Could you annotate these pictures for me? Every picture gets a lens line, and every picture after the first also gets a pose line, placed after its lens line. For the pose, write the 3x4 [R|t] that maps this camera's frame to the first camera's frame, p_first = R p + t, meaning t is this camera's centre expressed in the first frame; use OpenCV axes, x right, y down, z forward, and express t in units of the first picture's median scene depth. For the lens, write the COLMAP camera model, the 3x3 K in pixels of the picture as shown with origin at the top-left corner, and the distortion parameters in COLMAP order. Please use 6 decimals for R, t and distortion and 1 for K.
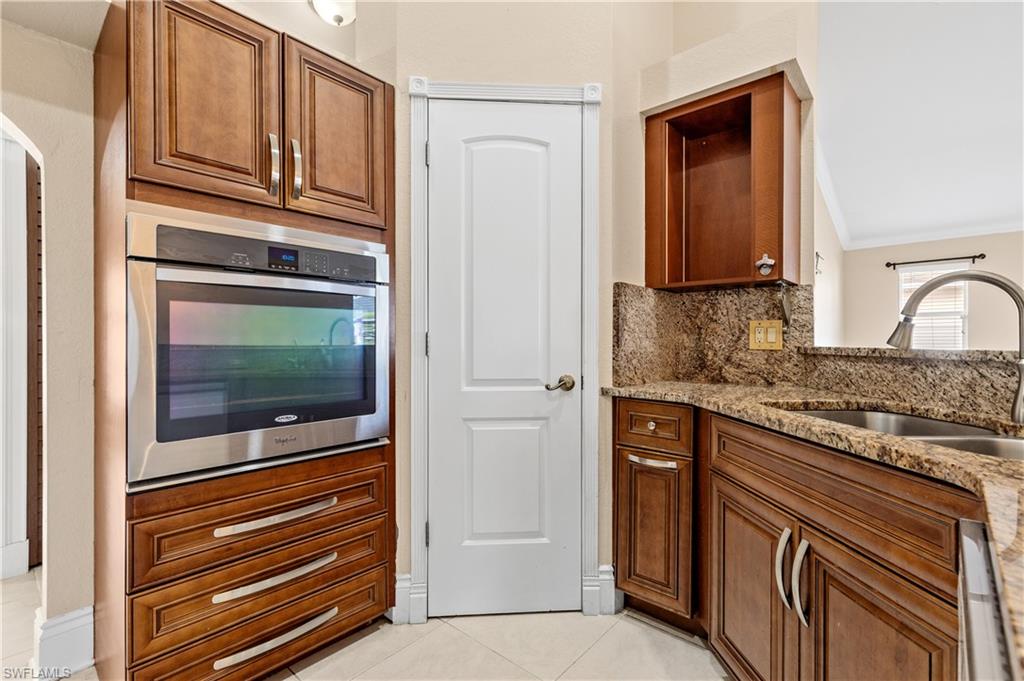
lens RADIAL K [[465.6, 0, 516.8], [0, 465.6, 340.2], [0, 0, 1]] dist [0.009075, -0.001793]
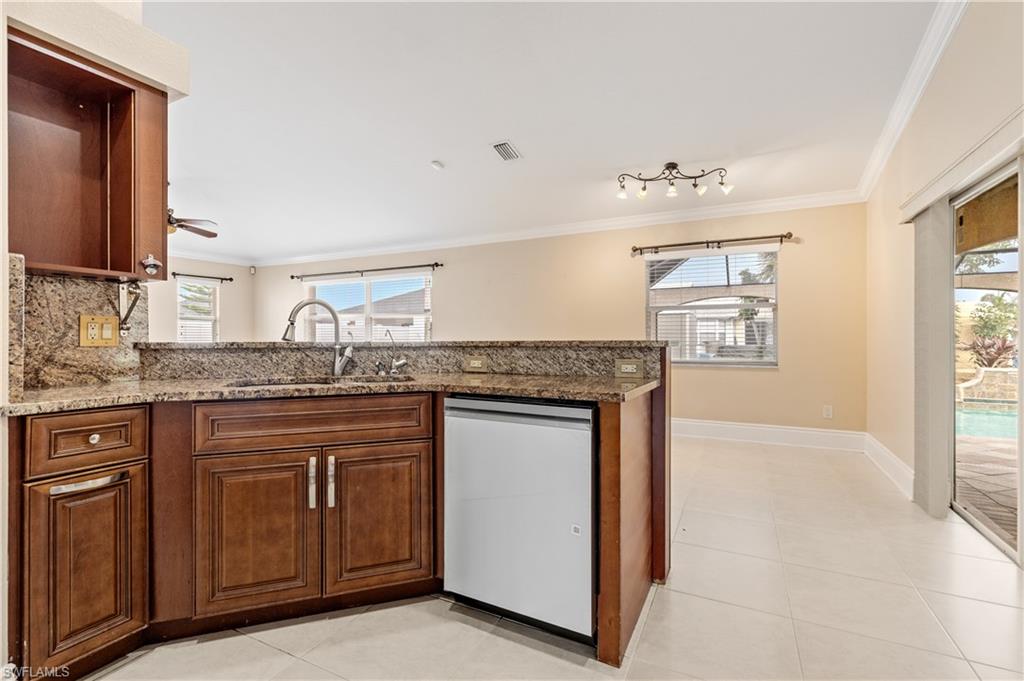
lens RADIAL K [[465.6, 0, 517.9], [0, 465.6, 340.3], [0, 0, 1]] dist [0.009075, -0.001793]
pose [[-0.259256, -0.007602, 0.965779, -0.664068], [0.001747, 0.999964, 0.008339, 0.001151], [-0.965807, 0.003849, -0.259233, 0.452112]]
